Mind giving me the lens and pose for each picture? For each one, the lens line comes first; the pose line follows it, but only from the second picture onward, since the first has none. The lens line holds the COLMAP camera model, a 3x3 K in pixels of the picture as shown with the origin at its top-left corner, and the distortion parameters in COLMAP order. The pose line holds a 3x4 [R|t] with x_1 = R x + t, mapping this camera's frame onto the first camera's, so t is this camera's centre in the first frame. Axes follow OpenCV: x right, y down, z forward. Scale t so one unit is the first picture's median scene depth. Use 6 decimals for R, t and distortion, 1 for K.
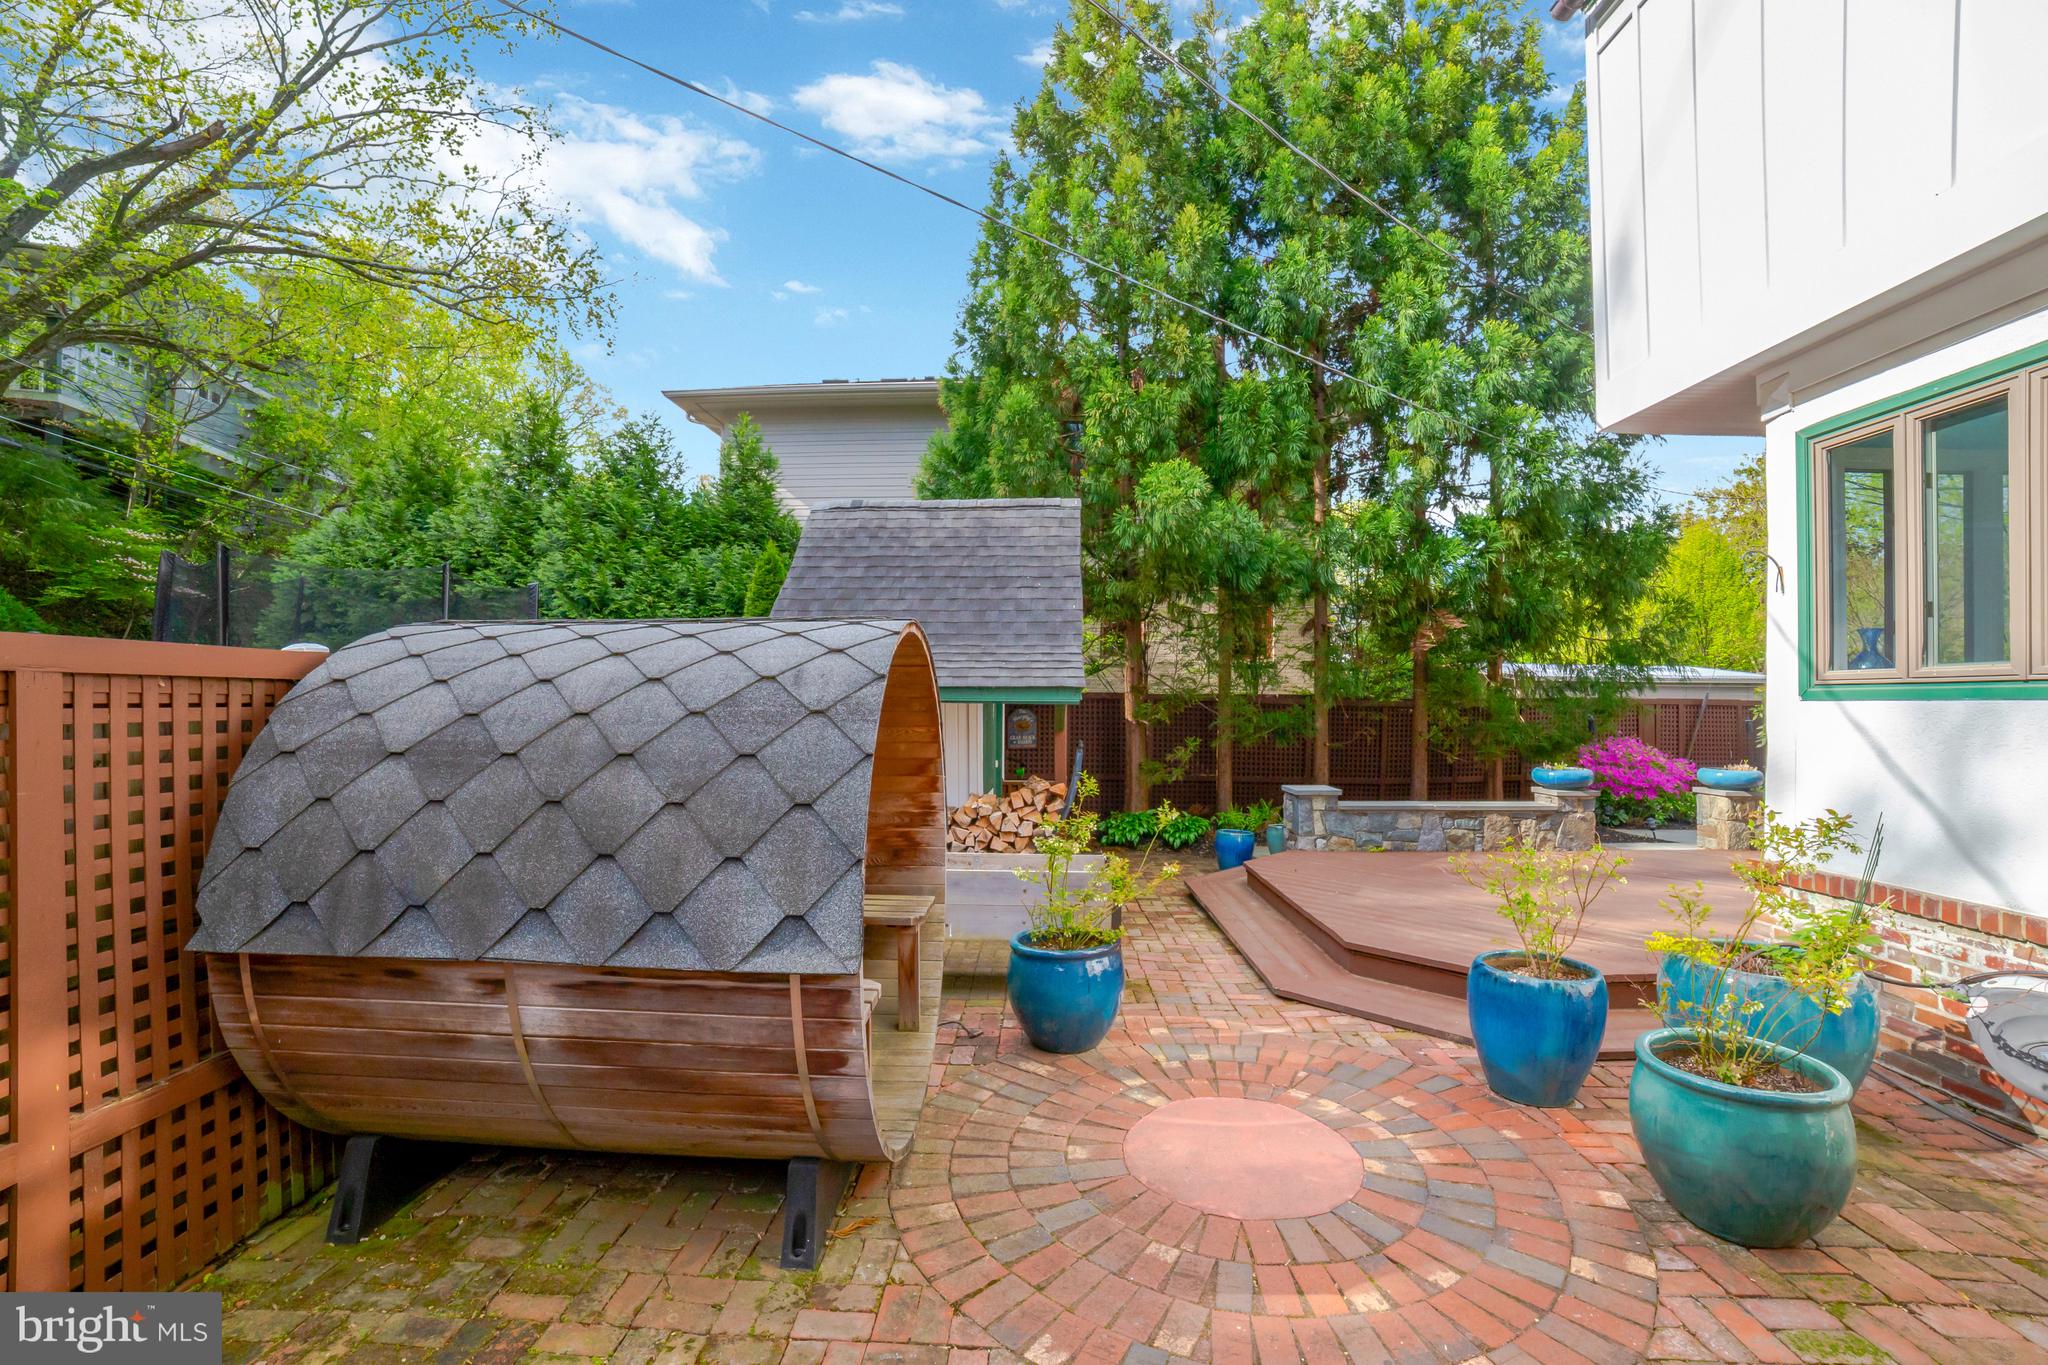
lens RADIAL K [[799.7, 0, 995.0], [0, 799.7, 686.0], [0, 0, 1]] dist [-0.043153, 0.000212]
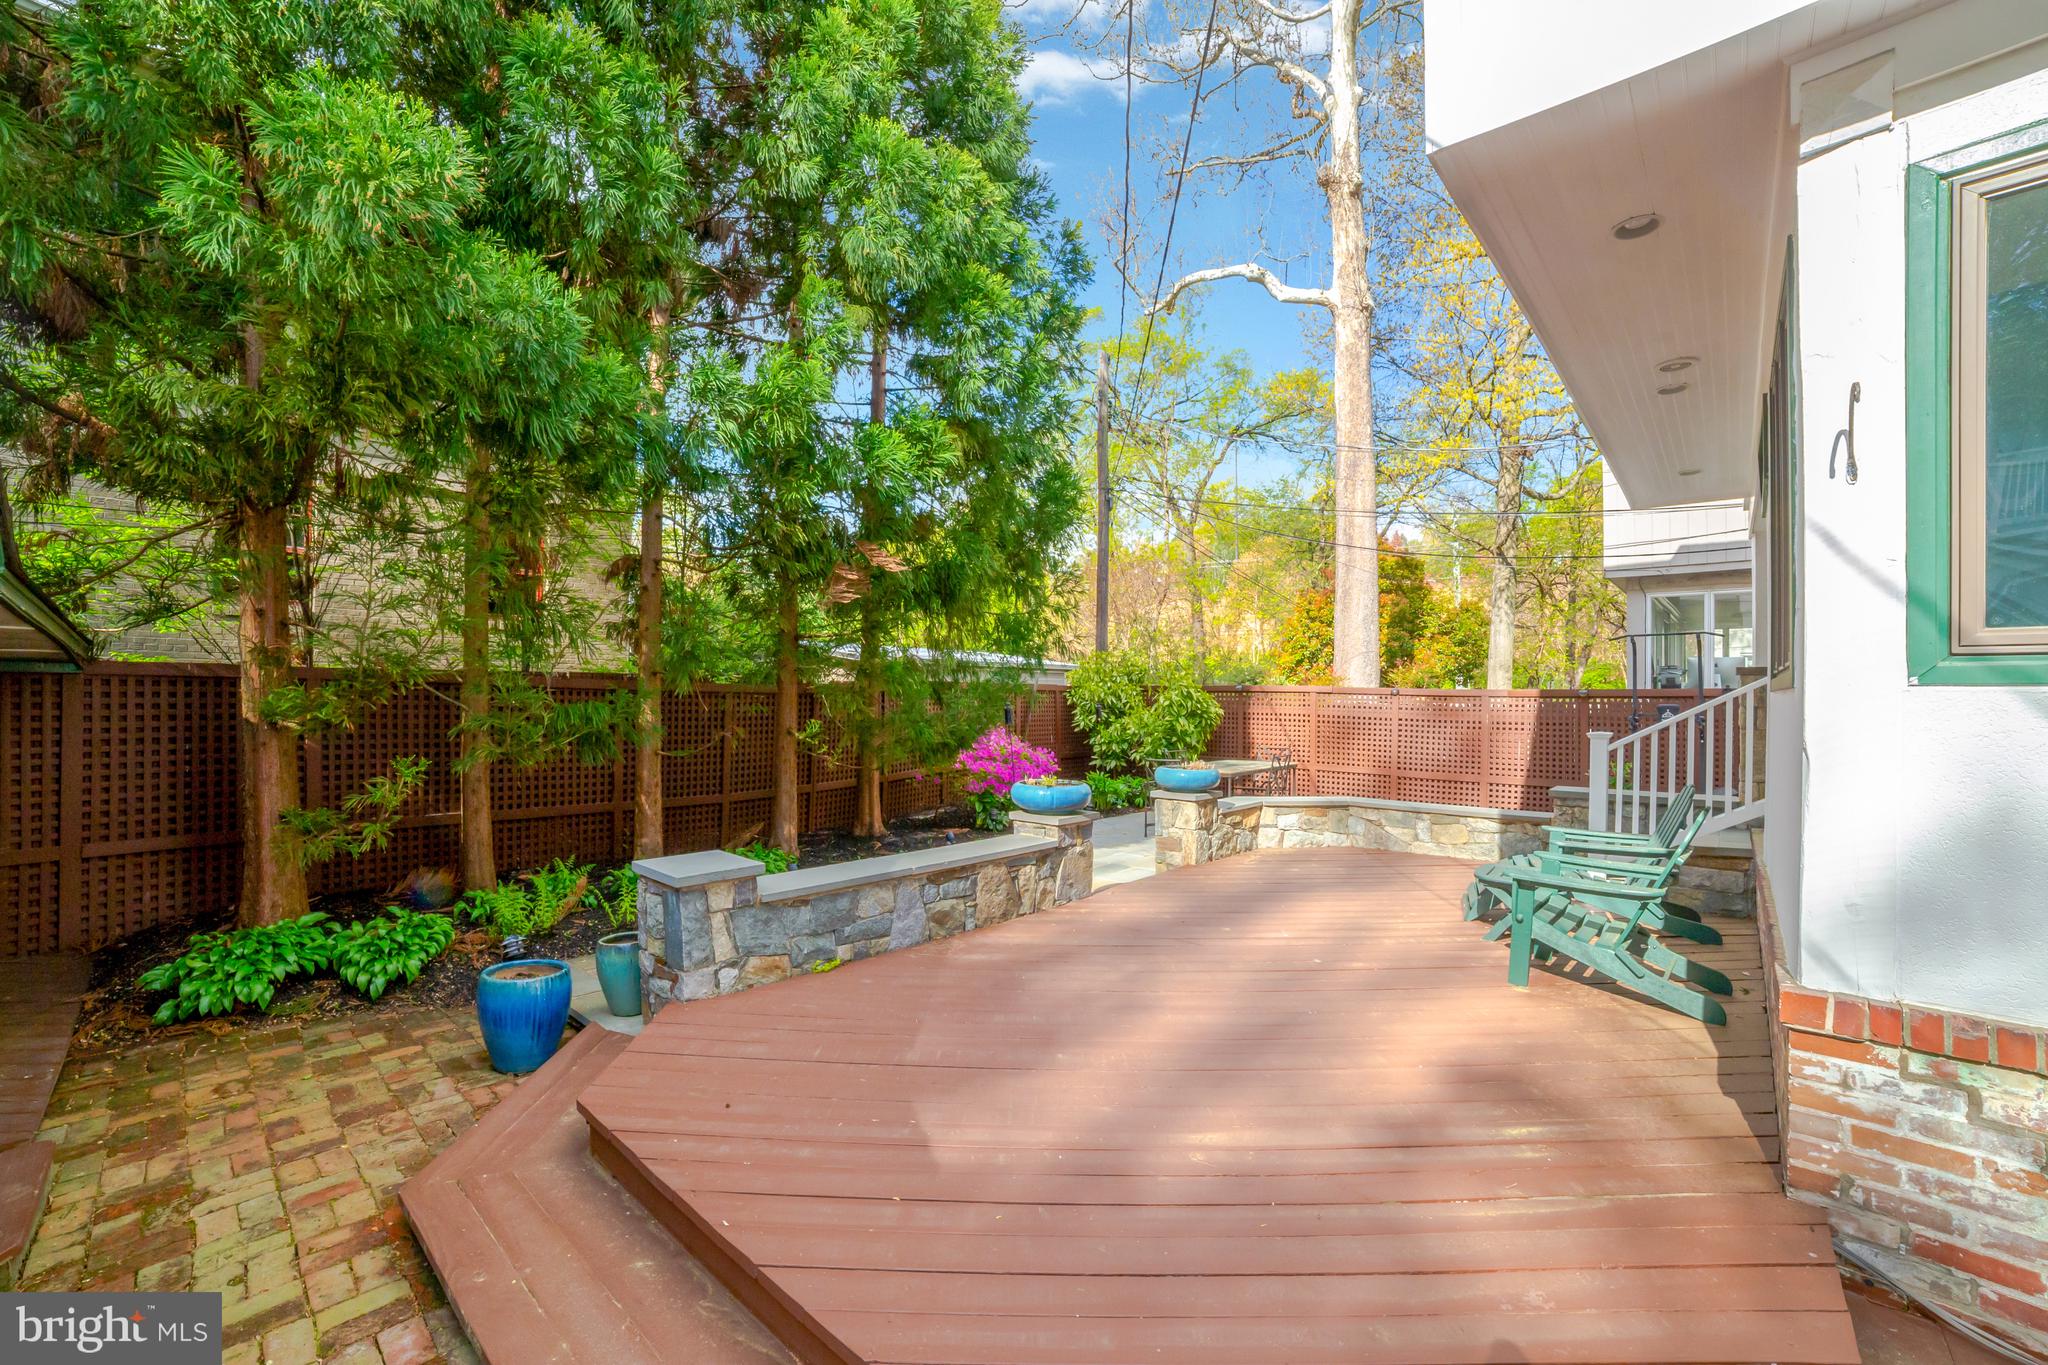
lens RADIAL K [[799.7, 0, 995.0], [0, 799.7, 686.0], [0, 0, 1]] dist [-0.043153, 0.000212]
pose [[0.630403, 0.004436, 0.776255, 0.132935], [-0.019291, 0.999764, 0.009954, 0.012432], [-0.776028, -0.021250, 0.630340, 0.547215]]
